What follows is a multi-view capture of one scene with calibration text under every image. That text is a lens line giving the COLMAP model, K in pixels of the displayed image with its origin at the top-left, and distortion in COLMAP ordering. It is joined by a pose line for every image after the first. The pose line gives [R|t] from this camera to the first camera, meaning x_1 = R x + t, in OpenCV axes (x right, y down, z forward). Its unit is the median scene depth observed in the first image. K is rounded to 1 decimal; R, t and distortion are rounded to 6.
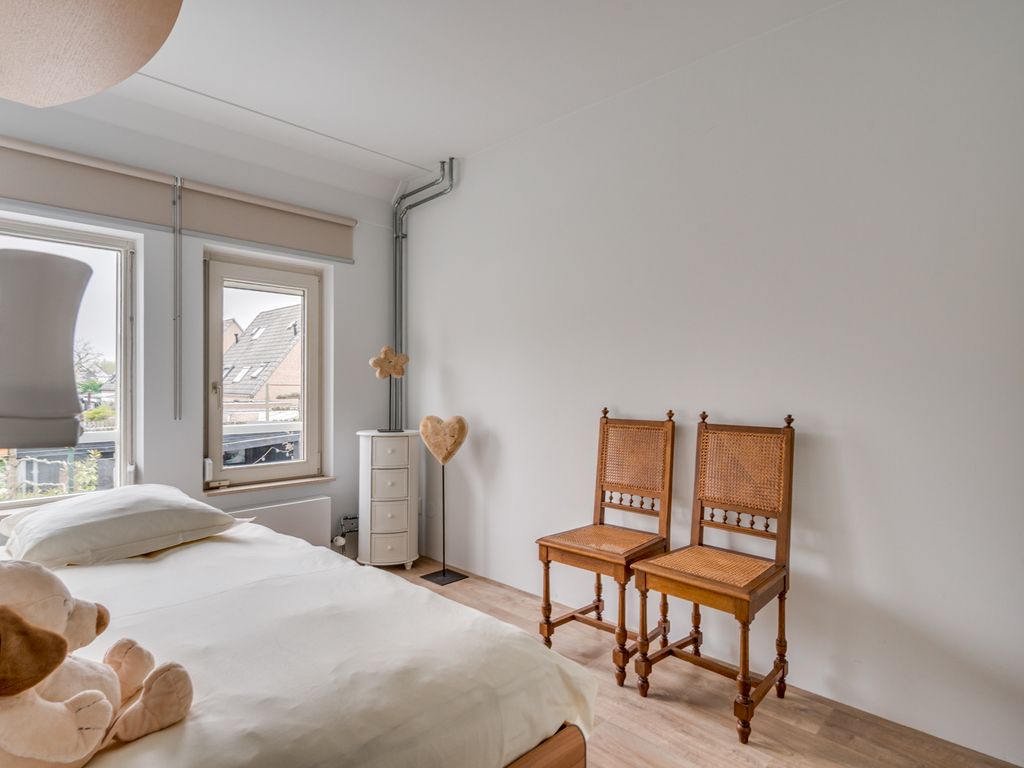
lens RADIAL K [[600.2, 0, 511.7], [0, 600.2, 372.1], [0, 0, 1]] dist [0.001733, 0.000614]
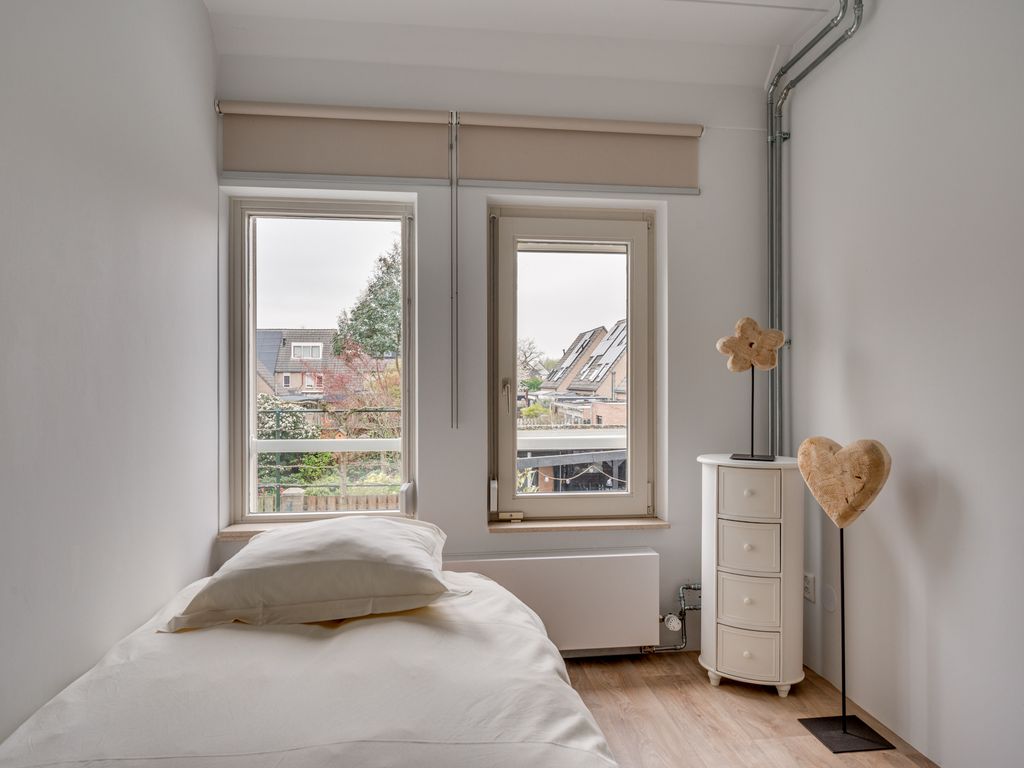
lens RADIAL K [[685.7, 0, 511.7], [0, 685.7, 378.6], [0, 0, 1]] dist [0.000067, -0.000844]
pose [[0.777846, -0.006671, -0.628419, 0.044966], [0.016929, 0.999803, 0.010341, 0.007134], [0.628227, -0.018682, 0.777806, 0.322344]]
